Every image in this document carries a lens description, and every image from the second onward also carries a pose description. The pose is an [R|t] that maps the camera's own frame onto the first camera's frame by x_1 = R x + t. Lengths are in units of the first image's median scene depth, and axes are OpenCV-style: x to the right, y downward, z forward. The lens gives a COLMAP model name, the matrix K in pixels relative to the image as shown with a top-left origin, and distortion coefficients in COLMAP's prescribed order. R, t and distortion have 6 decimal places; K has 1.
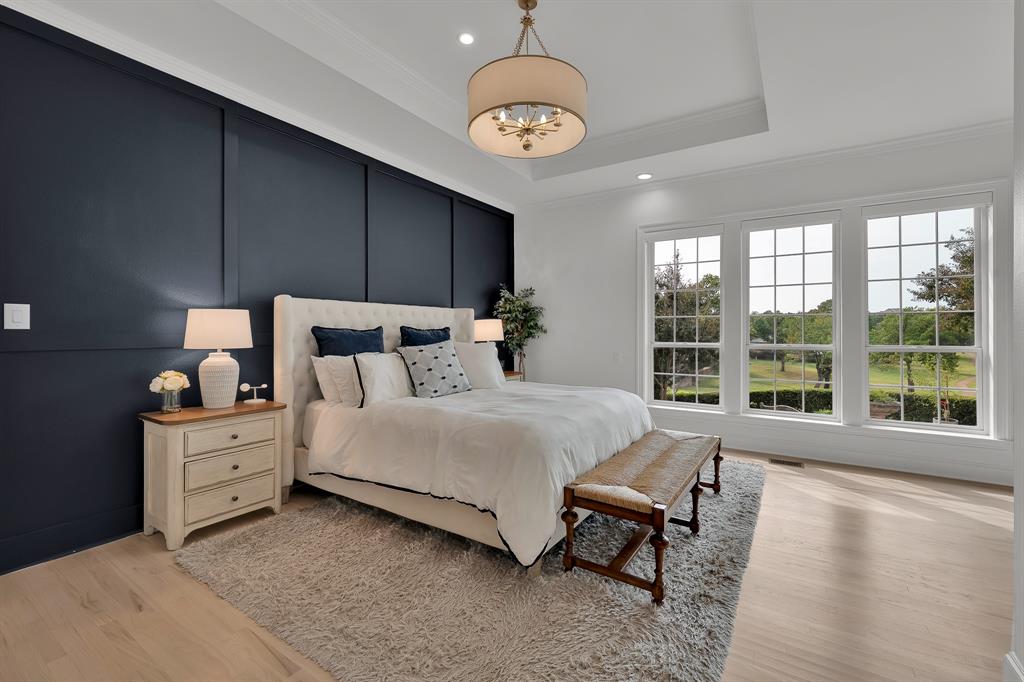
lens RADIAL K [[374.2, 0, 537.0], [0, 374.2, 329.1], [0, 0, 1]] dist [-0.000148, -0.000005]
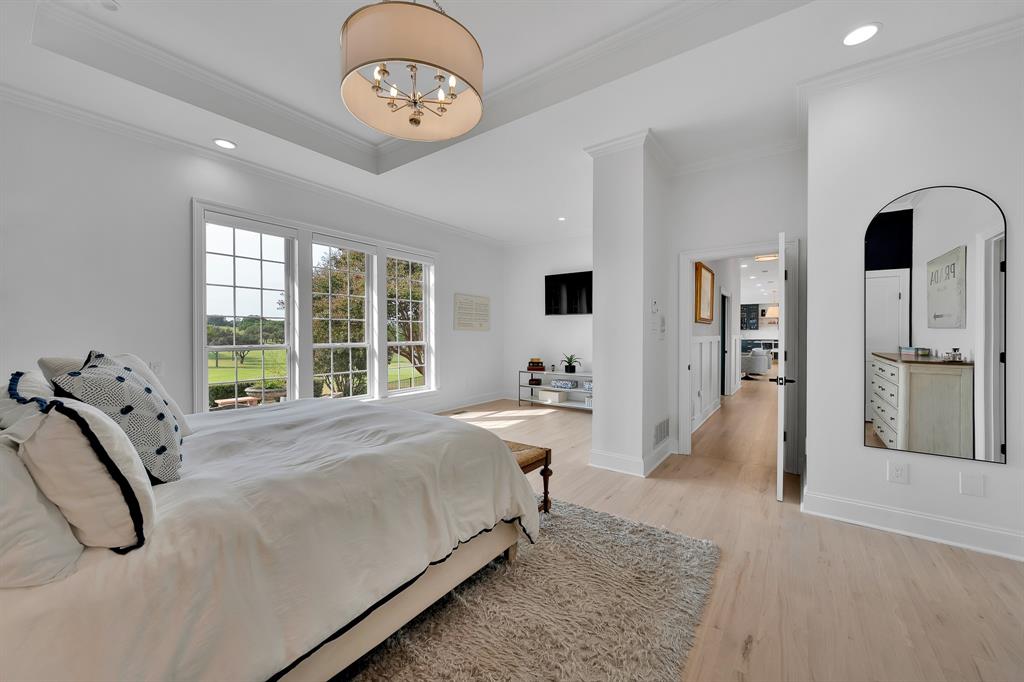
lens RADIAL K [[390.7, 0, 523.3], [0, 390.7, 336.8], [0, 0, 1]] dist [0.000334, 0.000053]
pose [[0.098489, -0.009611, 0.995092, -0.311437], [-0.002764, 0.999947, 0.009932, 0.002183], [-0.995134, -0.003728, 0.098457, 0.161008]]
